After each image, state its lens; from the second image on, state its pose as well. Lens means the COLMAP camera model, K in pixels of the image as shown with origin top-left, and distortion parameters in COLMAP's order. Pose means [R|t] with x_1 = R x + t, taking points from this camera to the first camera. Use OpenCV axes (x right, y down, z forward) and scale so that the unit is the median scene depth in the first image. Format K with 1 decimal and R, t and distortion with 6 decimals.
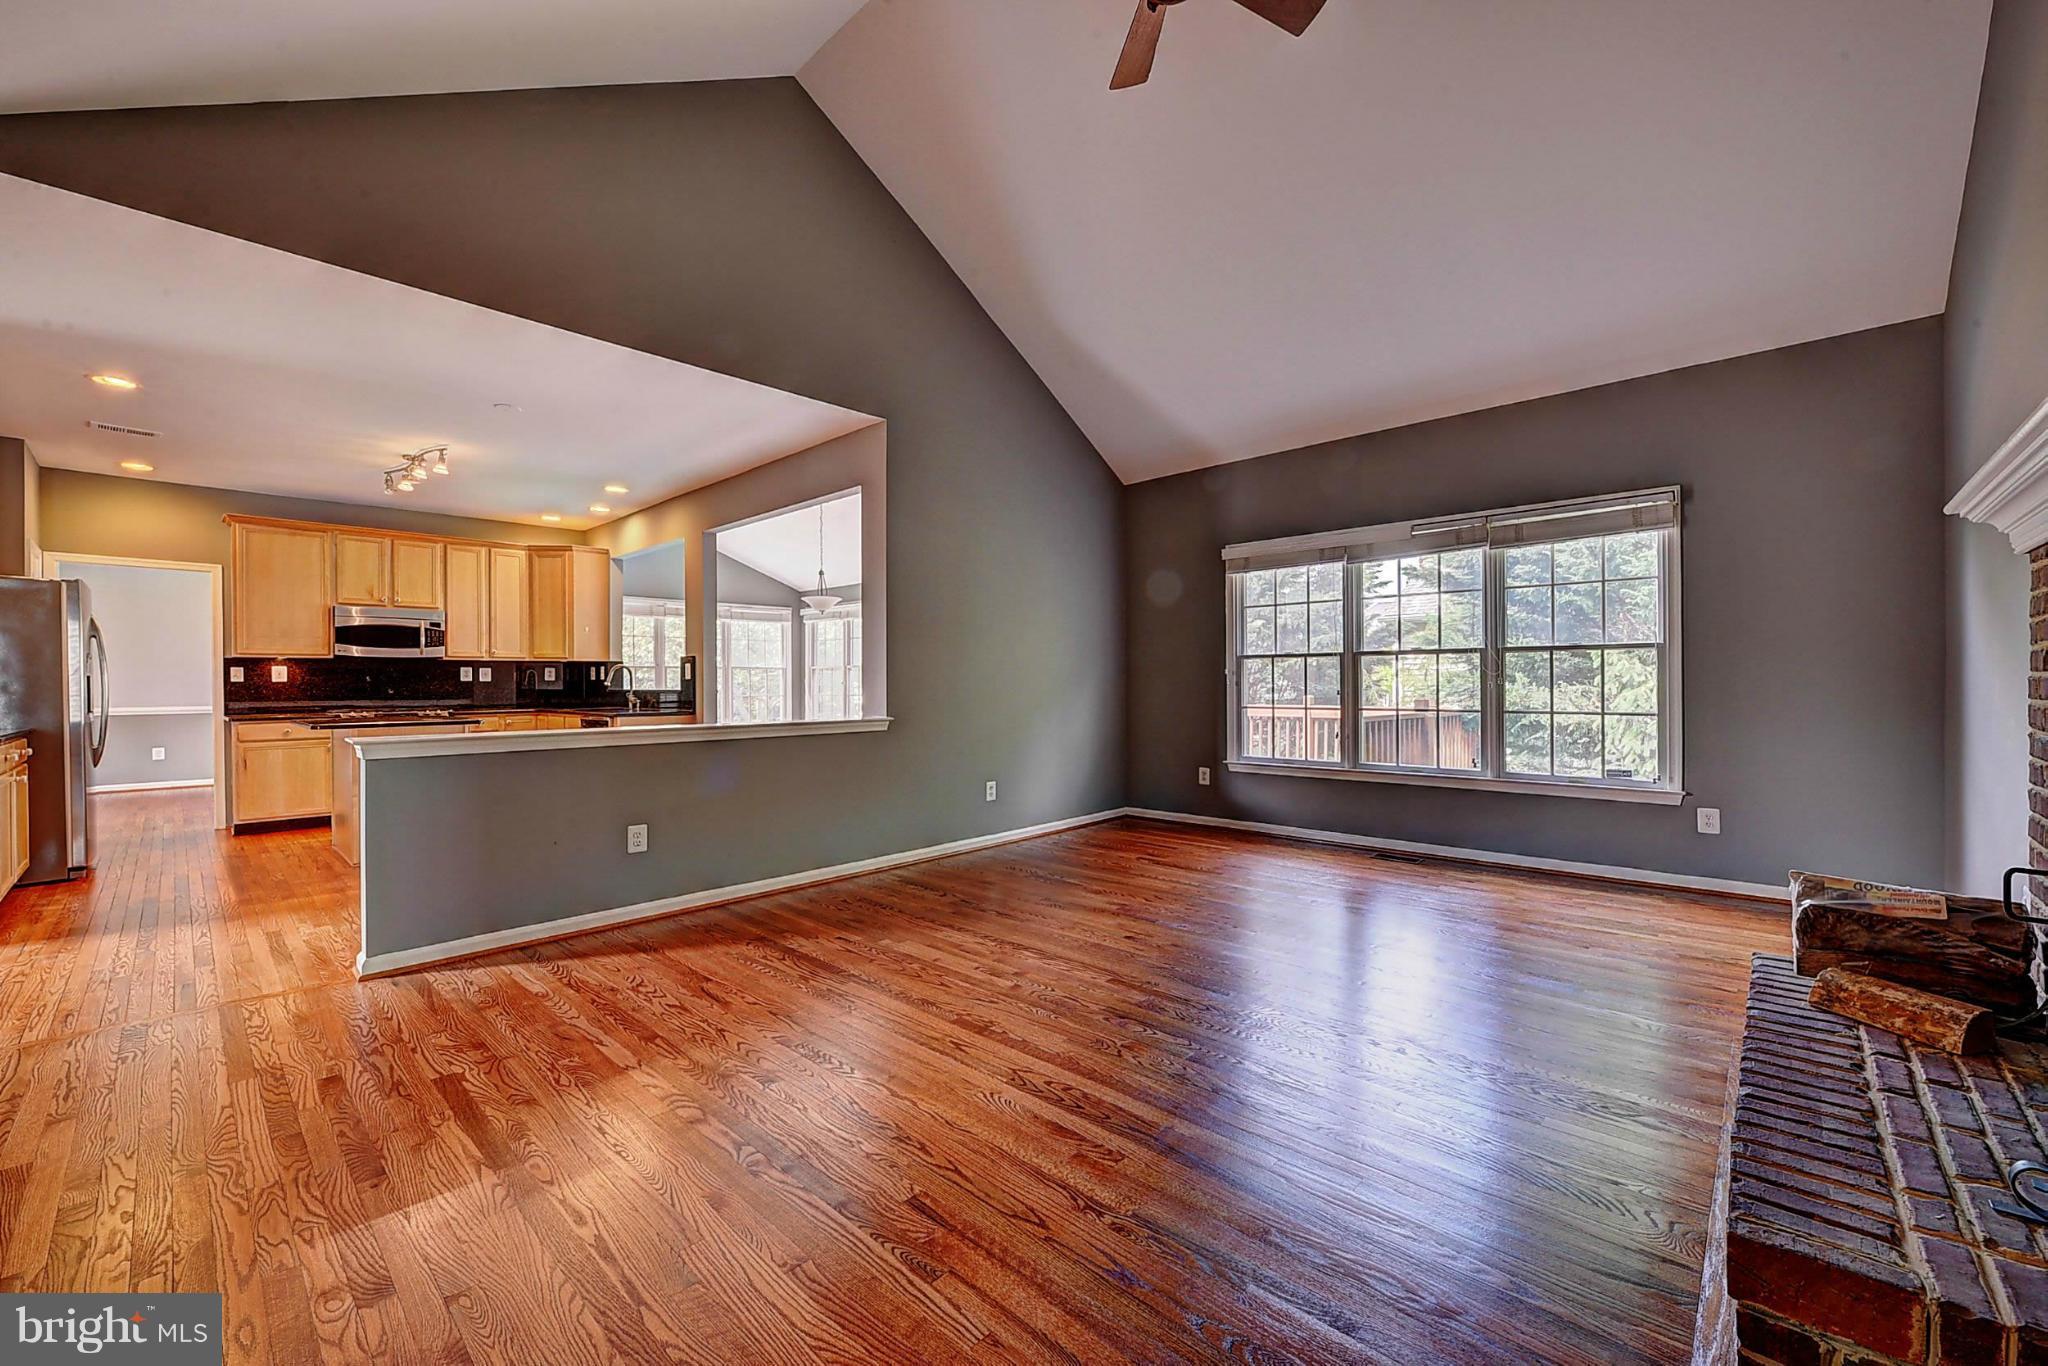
lens RADIAL K [[809.0, 0, 1024.3], [0, 809.0, 684.4], [0, 0, 1]] dist [-0.003882, -0.001559]
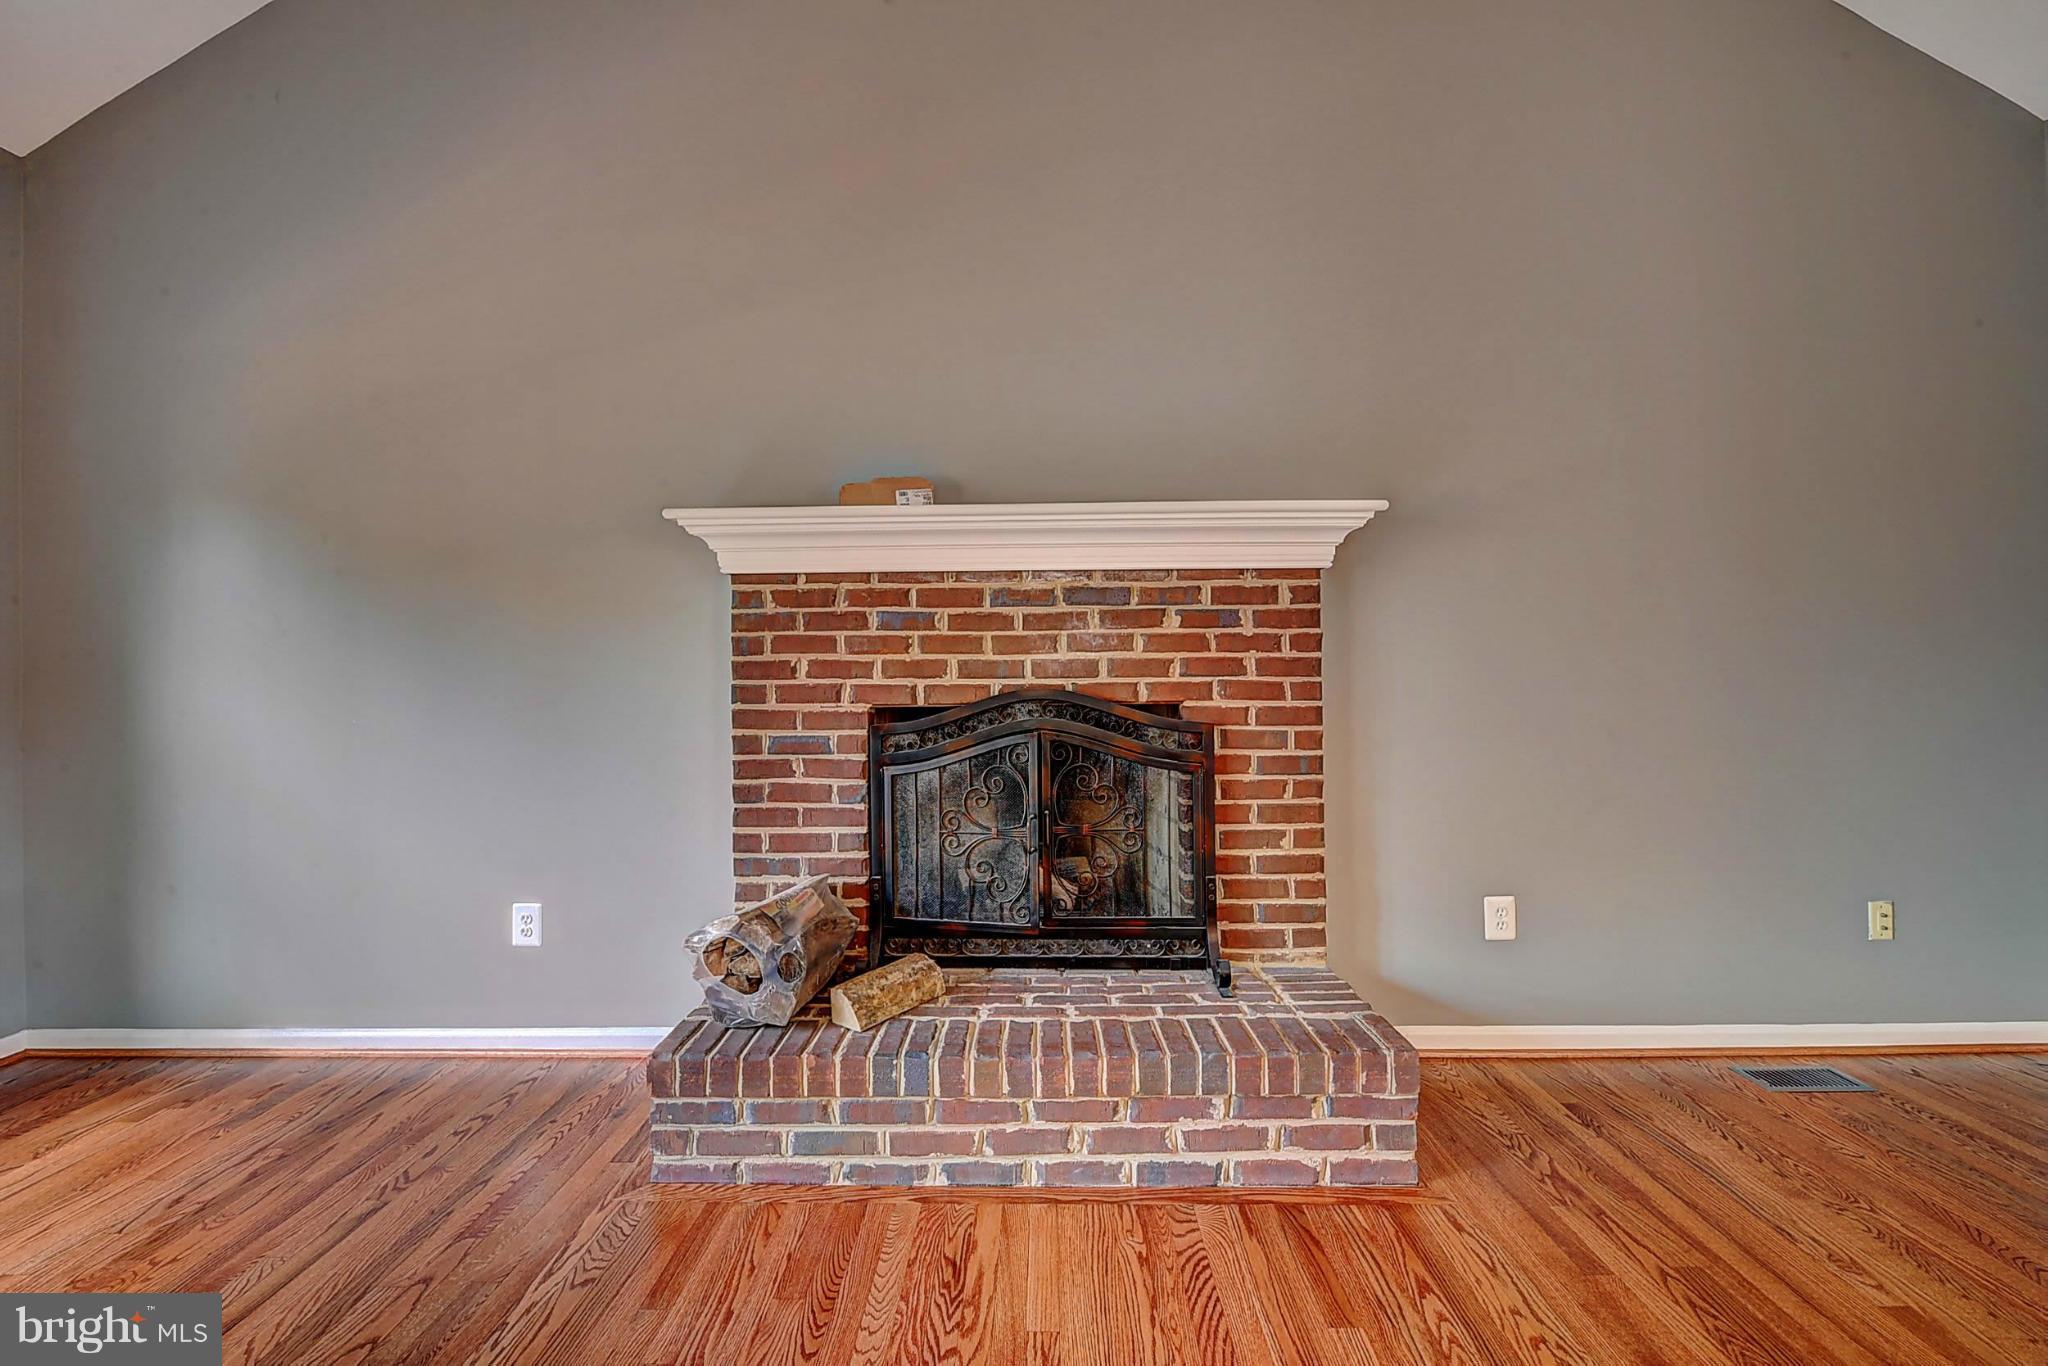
lens RADIAL K [[809.0, 0, 1030.9], [0, 809.0, 684.0], [0, 0, 1]] dist [-0.003882, -0.001559]
pose [[-0.686317, 0.014919, 0.727150, 0.045524], [0.015521, 0.999862, -0.005865, 0.000227], [-0.727137, 0.007261, -0.686454, 0.459826]]
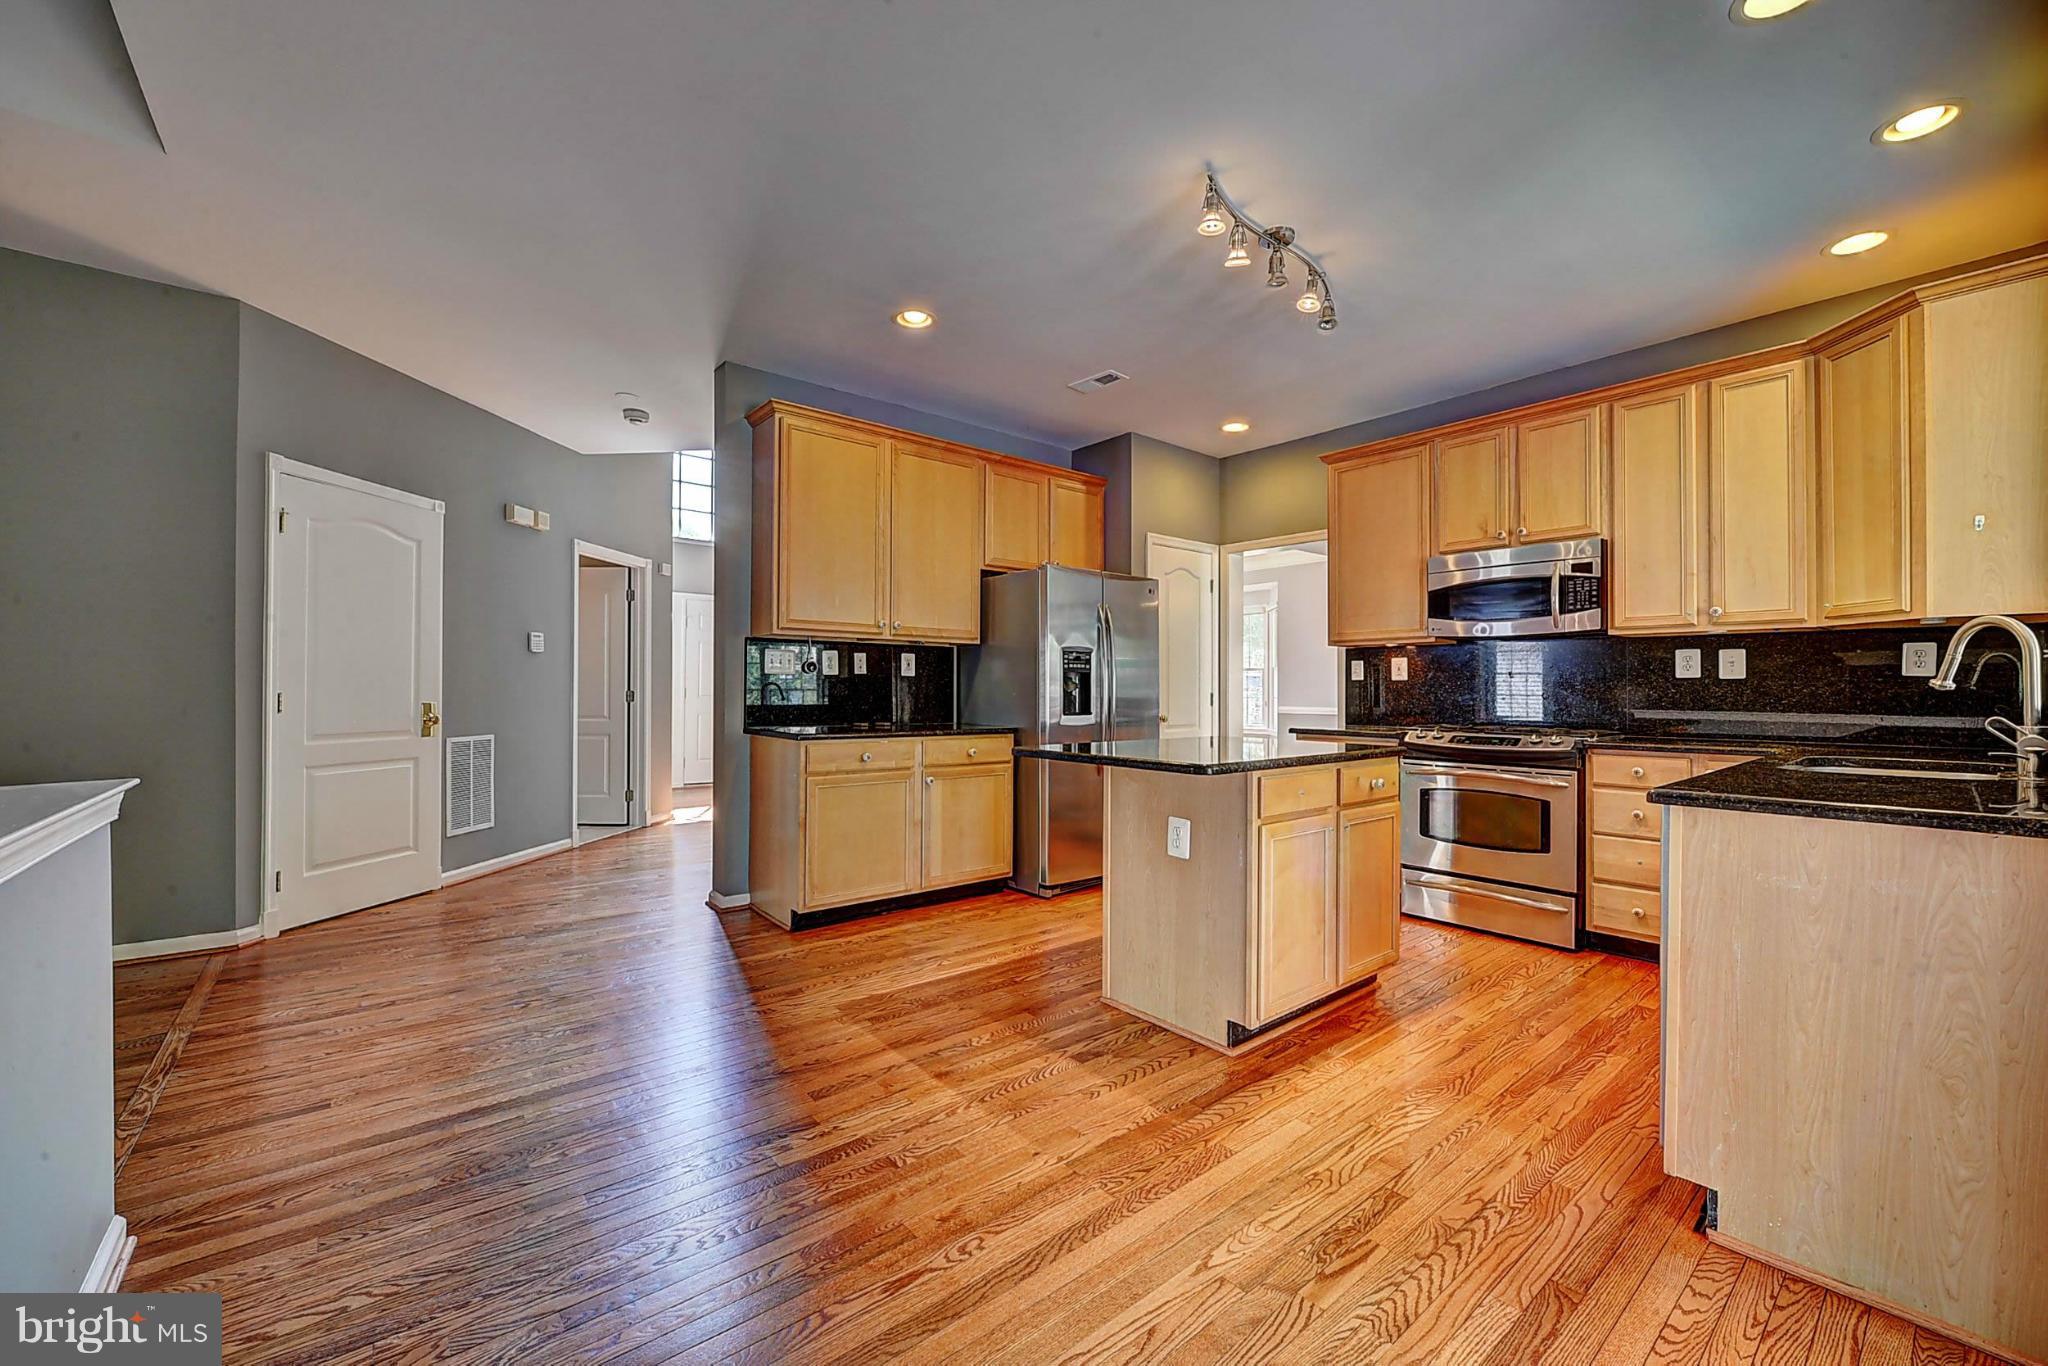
lens RADIAL K [[809.0, 0, 1016.9], [0, 809.0, 689.2], [0, 0, 1]] dist [-0.003882, -0.001559]
pose [[-0.110625, 0.006657, -0.993840, -0.211628], [-0.003370, 0.999969, 0.007074, 0.000309], [0.993857, 0.004132, -0.110599, 0.793192]]
